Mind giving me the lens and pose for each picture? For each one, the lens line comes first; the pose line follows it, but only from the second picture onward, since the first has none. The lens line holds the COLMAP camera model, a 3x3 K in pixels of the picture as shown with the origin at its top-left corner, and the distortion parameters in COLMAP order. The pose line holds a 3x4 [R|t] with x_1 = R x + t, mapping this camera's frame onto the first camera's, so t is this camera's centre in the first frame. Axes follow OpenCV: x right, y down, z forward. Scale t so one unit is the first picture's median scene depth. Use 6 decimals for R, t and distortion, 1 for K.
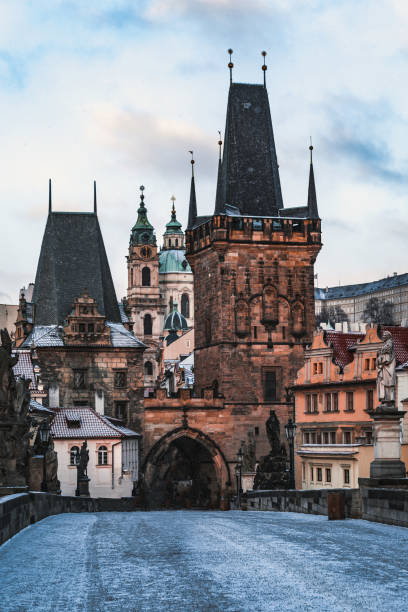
lens RADIAL K [[1509.8, 0, 200.4], [0, 1509.8, 256.5], [0, 0, 1]] dist [-0.079006, 0.000000]
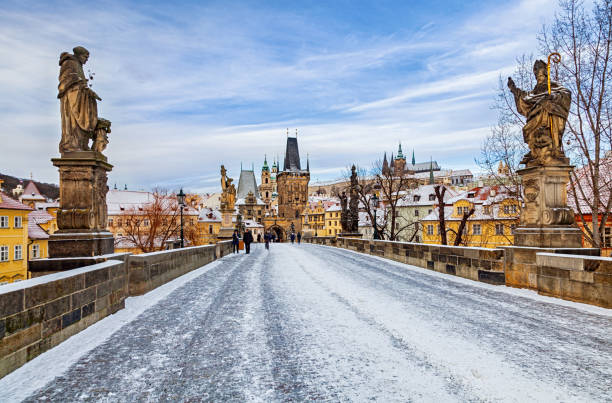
lens RADIAL K [[545.7, 0, 312.1], [0, 545.7, 180.6], [0, 0, 1]] dist [0.056824, 0.002234]
pose [[0.998976, 0.005353, 0.044922, 0.020989], [-0.006985, 0.999318, 0.036249, -0.057200], [-0.044698, -0.036526, 0.998333, -0.449643]]
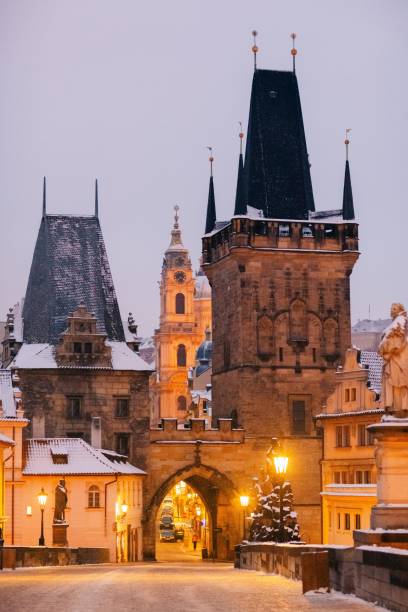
lens RADIAL K [[1492.0, 0, 225.3], [0, 1492.0, 248.1], [0, 0, 1]] dist [-0.171962, 0.000000]
pose [[0.999621, 0.001558, -0.027489, 0.028204], [-0.002552, 0.999342, -0.036182, 0.020635], [0.027415, 0.036239, 0.998967, 0.151326]]
